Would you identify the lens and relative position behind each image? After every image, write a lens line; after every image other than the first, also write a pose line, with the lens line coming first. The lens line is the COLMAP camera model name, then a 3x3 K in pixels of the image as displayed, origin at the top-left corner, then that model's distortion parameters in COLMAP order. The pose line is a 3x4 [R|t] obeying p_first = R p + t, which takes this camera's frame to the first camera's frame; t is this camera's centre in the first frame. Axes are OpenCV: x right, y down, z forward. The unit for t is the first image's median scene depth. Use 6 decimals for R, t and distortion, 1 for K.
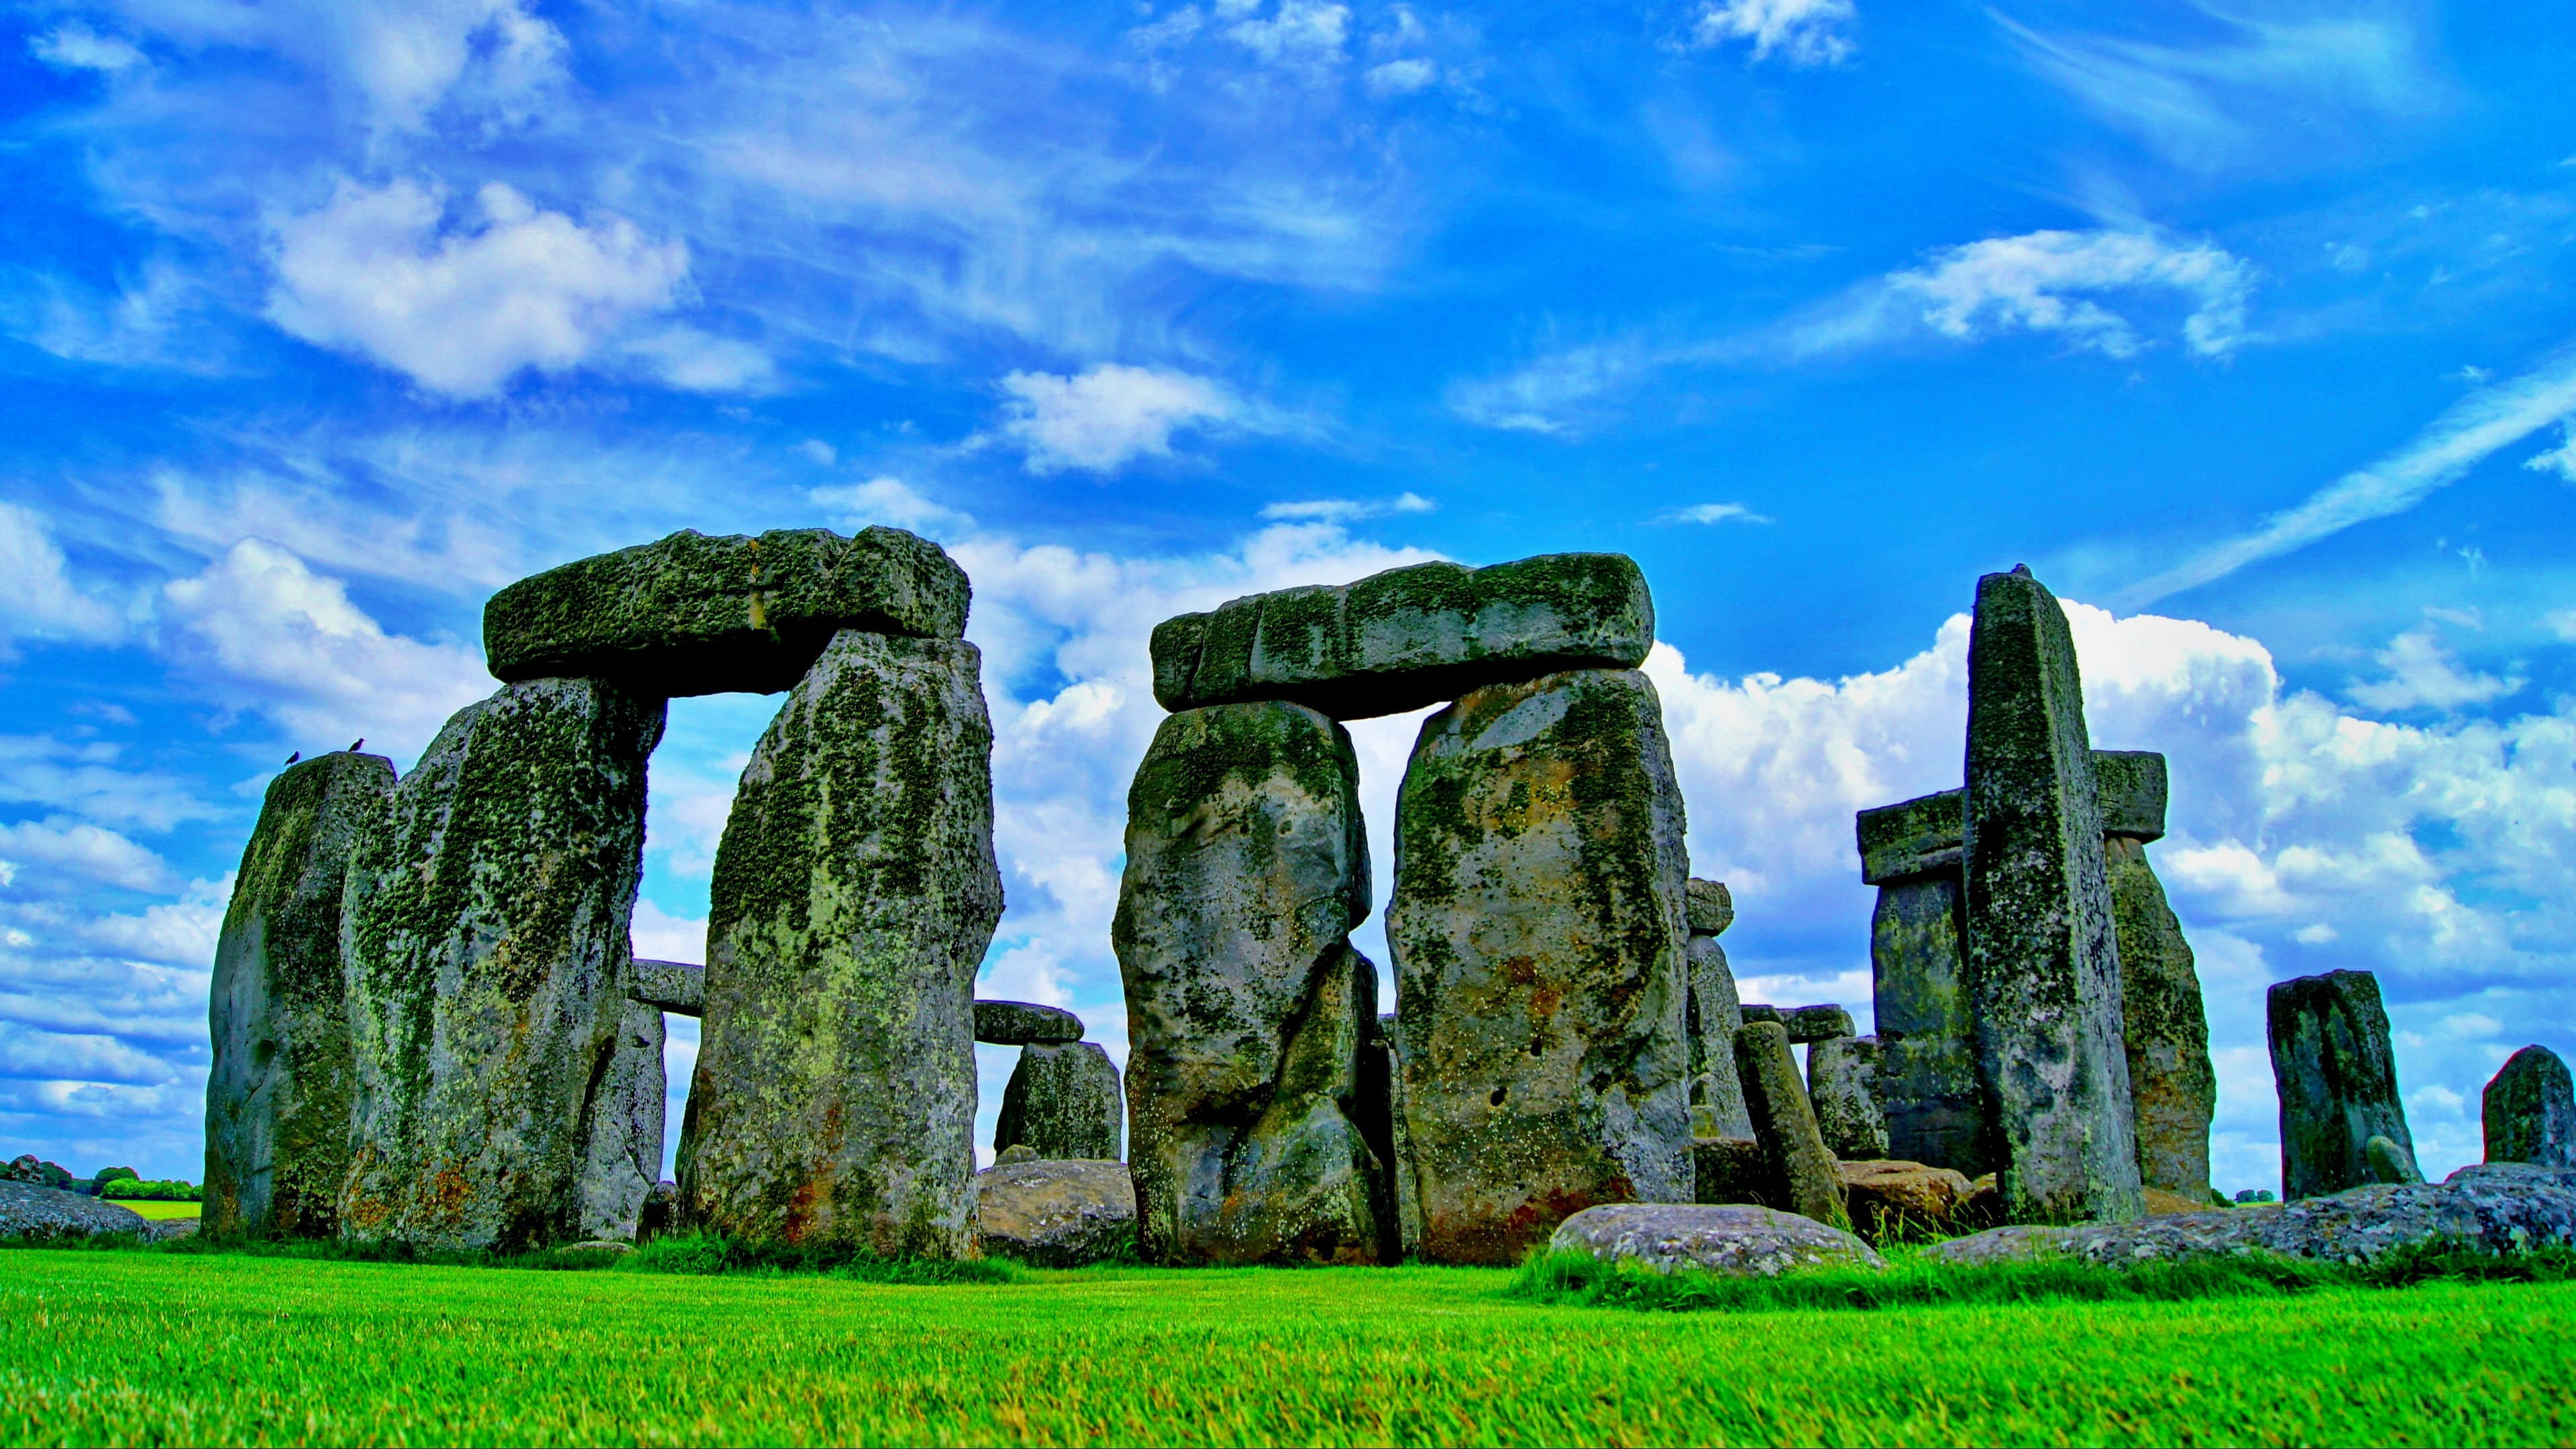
lens RADIAL K [[2009.7, 0, 1289.0], [0, 2009.7, 614.5], [0, 0, 1]] dist [-0.092596, 0.009473]
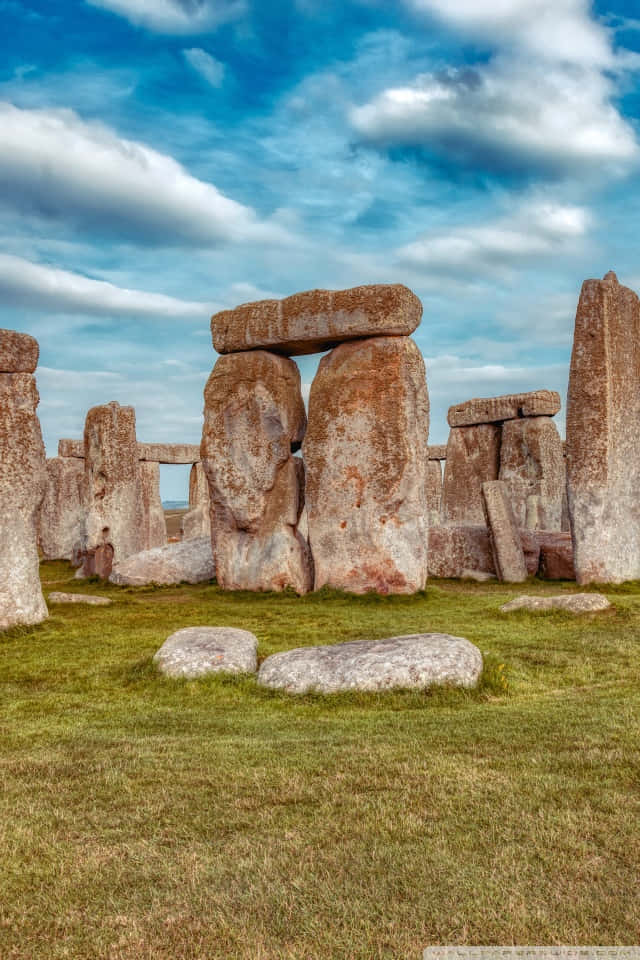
lens RADIAL K [[963.4, 0, 407.1], [0, 963.4, 484.3], [0, 0, 1]] dist [0.008218, 0.002089]
pose [[0.995466, -0.019078, -0.093183, 0.276322], [0.043695, 0.961909, 0.269855, -0.105779], [0.084486, -0.272703, 0.958382, -0.073723]]
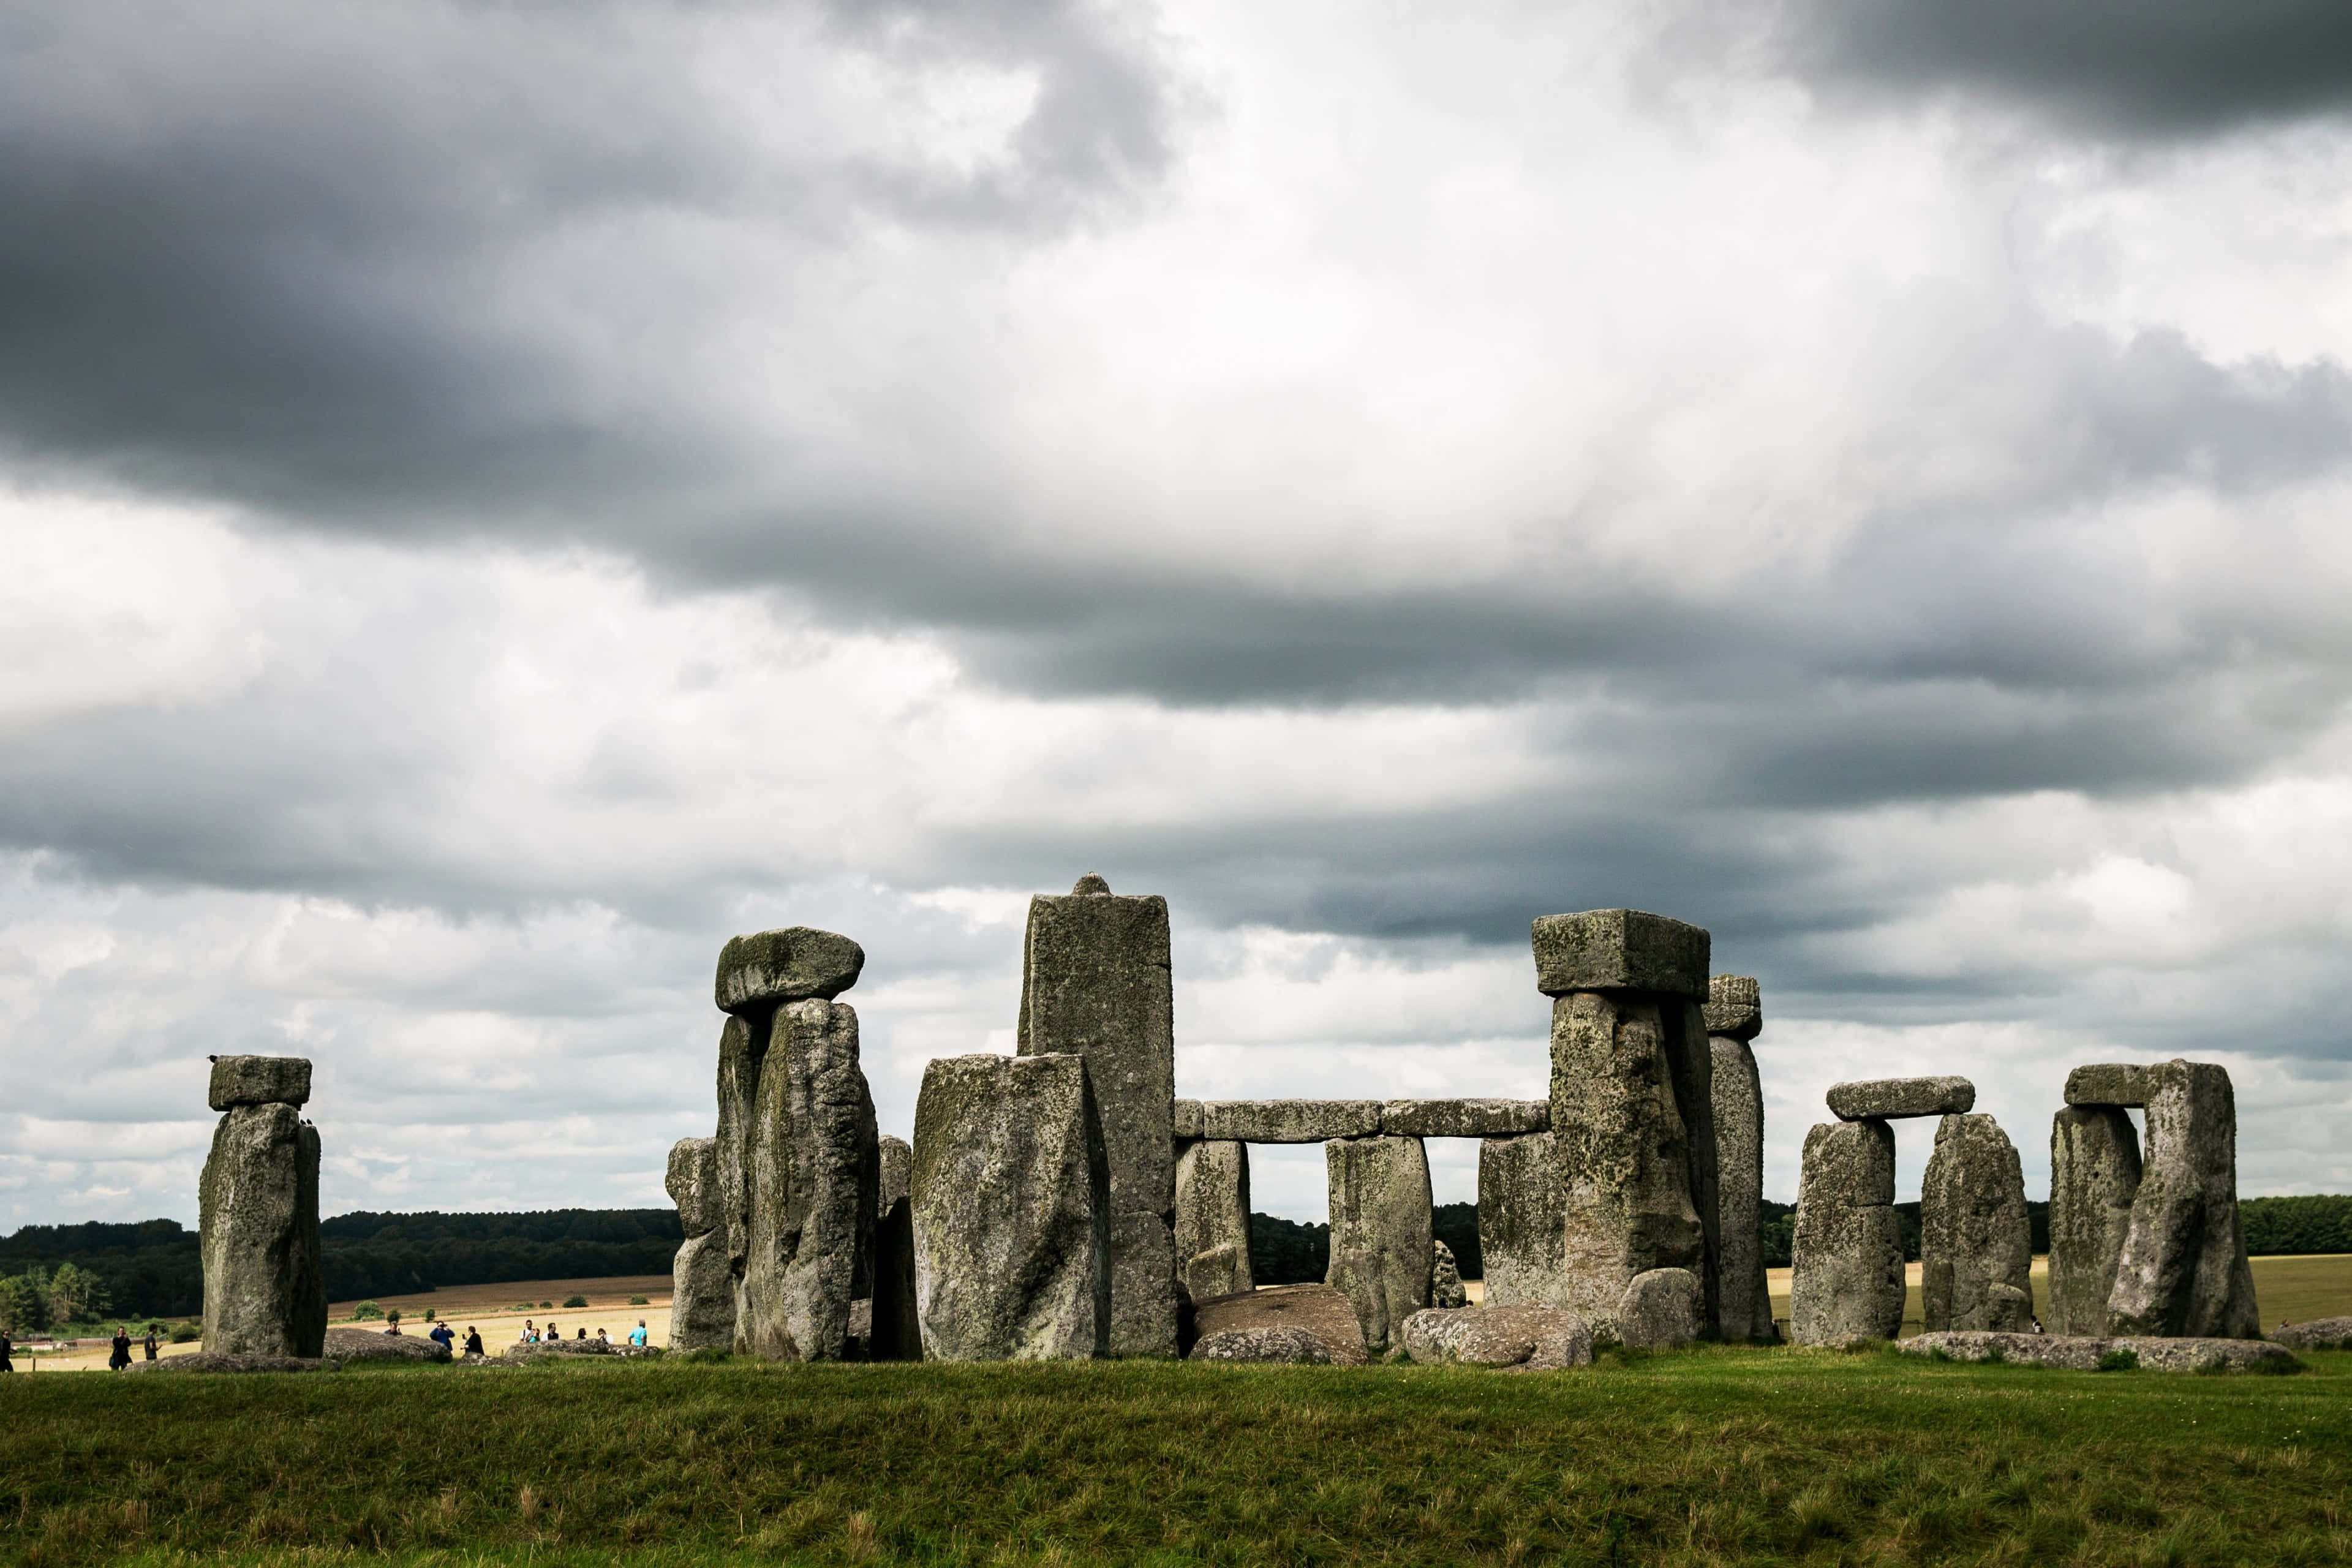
lens RADIAL K [[4703.7, 0, 1252.5], [0, 4703.7, 778.7], [0, 0, 1]] dist [0.071101, 0.256608]
pose [[0.654412, -0.089963, -0.750768, 3.243125], [0.235420, 0.967788, 0.089236, -0.395029], [0.718556, -0.235143, 0.654511, -1.148320]]
